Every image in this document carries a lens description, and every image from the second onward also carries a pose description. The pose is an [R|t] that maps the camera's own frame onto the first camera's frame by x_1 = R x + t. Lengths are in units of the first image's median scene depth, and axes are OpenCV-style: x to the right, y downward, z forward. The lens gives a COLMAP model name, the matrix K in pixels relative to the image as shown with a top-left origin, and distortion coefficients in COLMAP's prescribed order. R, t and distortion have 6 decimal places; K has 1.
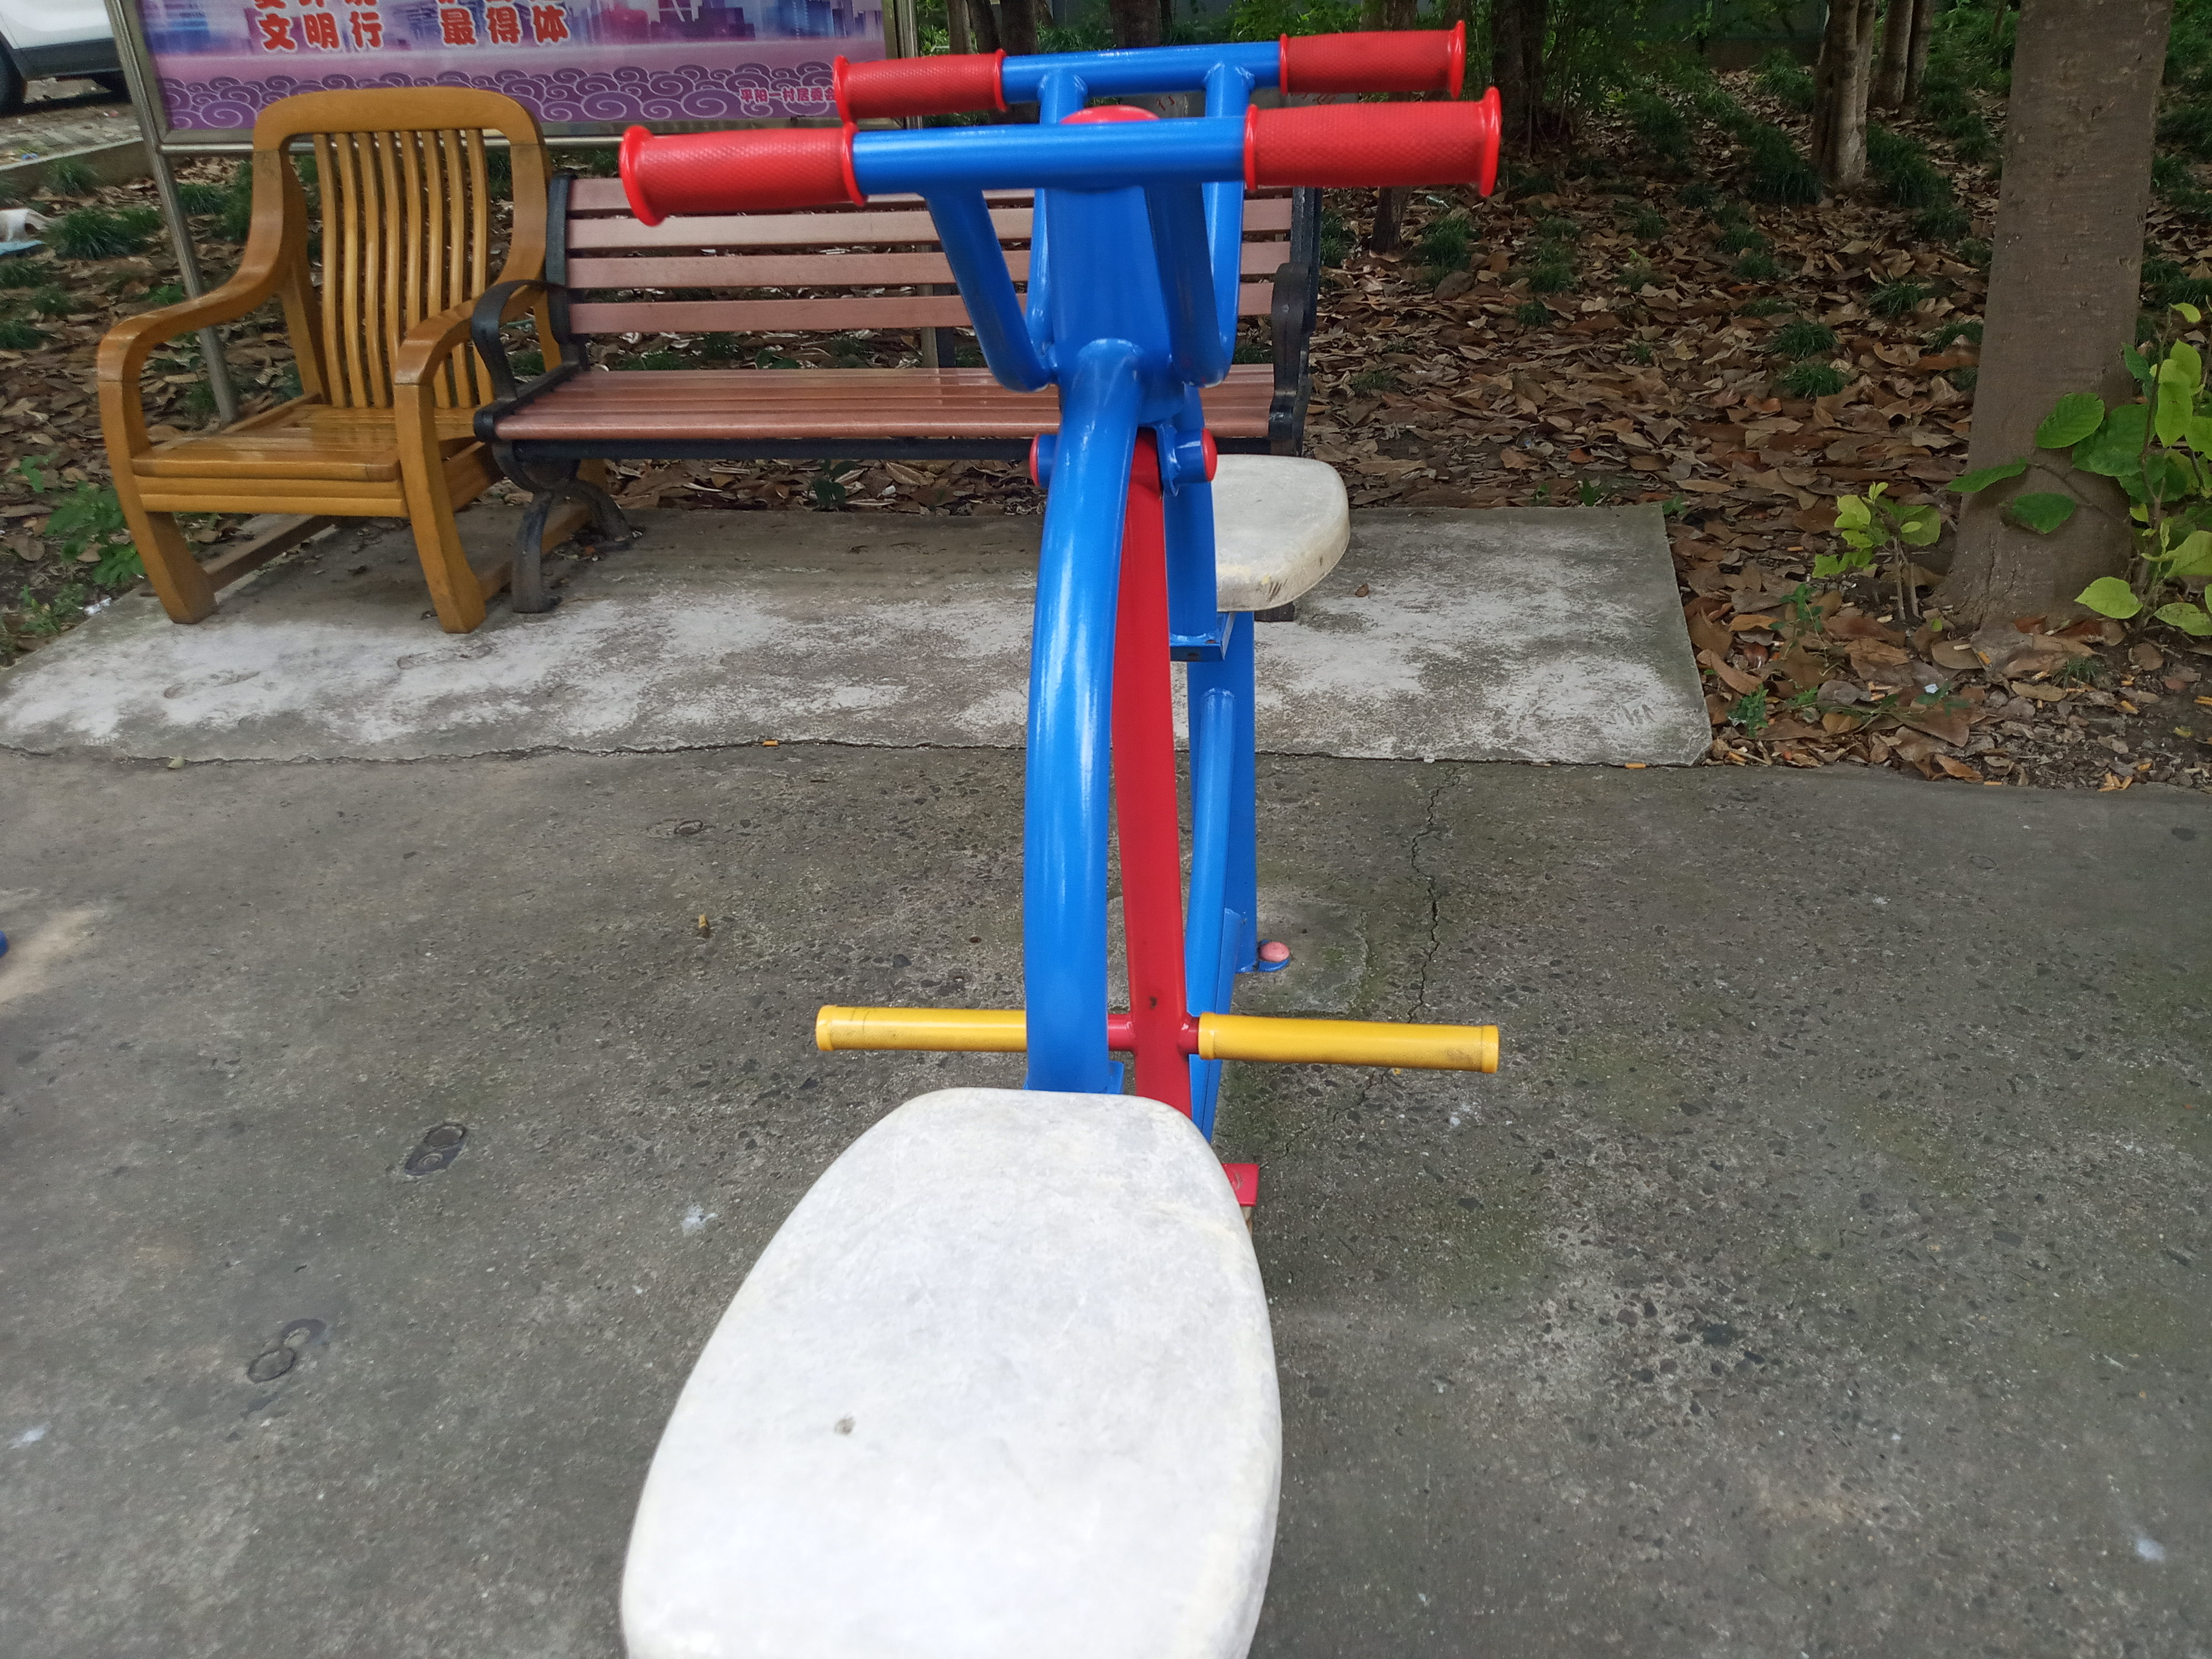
lens RADIAL K [[1719.4, 0, 1115.4], [0, 1719.4, 792.8], [0, 0, 1]] dist [0.027280, -0.045315]
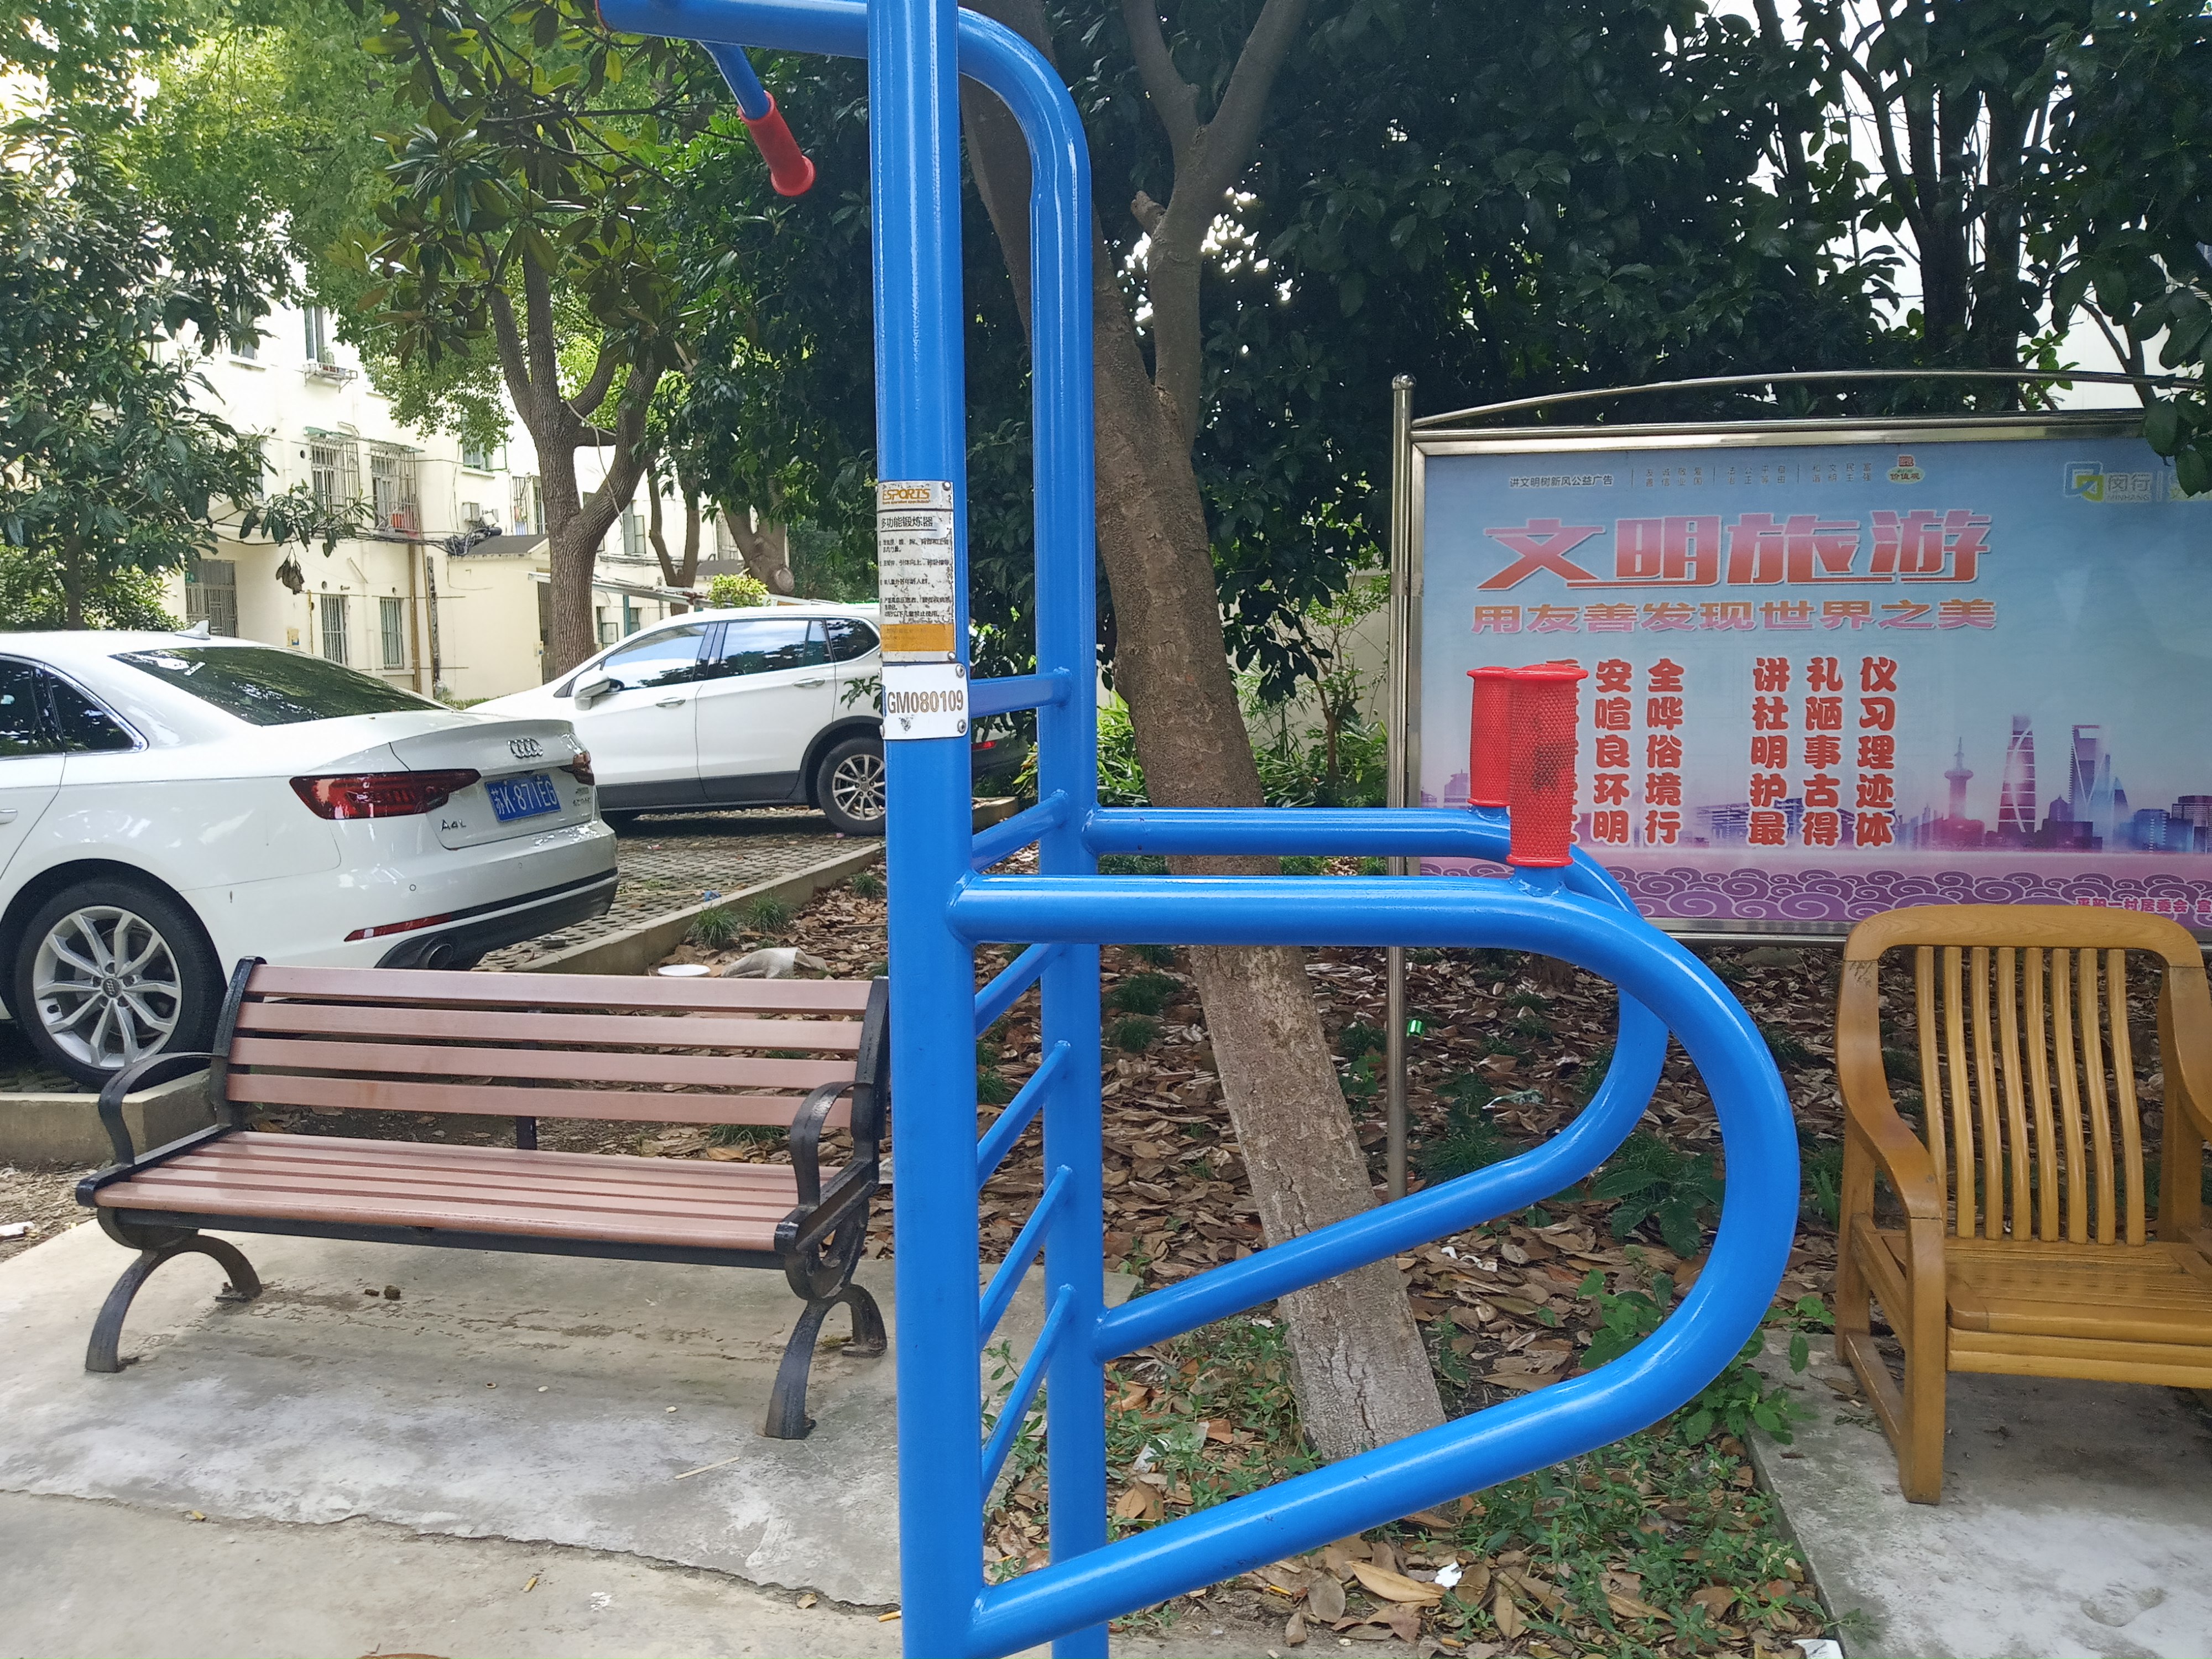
lens RADIAL K [[1719.4, 0, 1118.2], [0, 1719.4, 791.7], [0, 0, 1]] dist [0.027280, -0.045315]
pose [[0.999126, 0.030852, -0.028216, -0.870274], [-0.039457, 0.918983, -0.392317, -0.068231], [0.013826, 0.393088, 0.919397, 0.082450]]
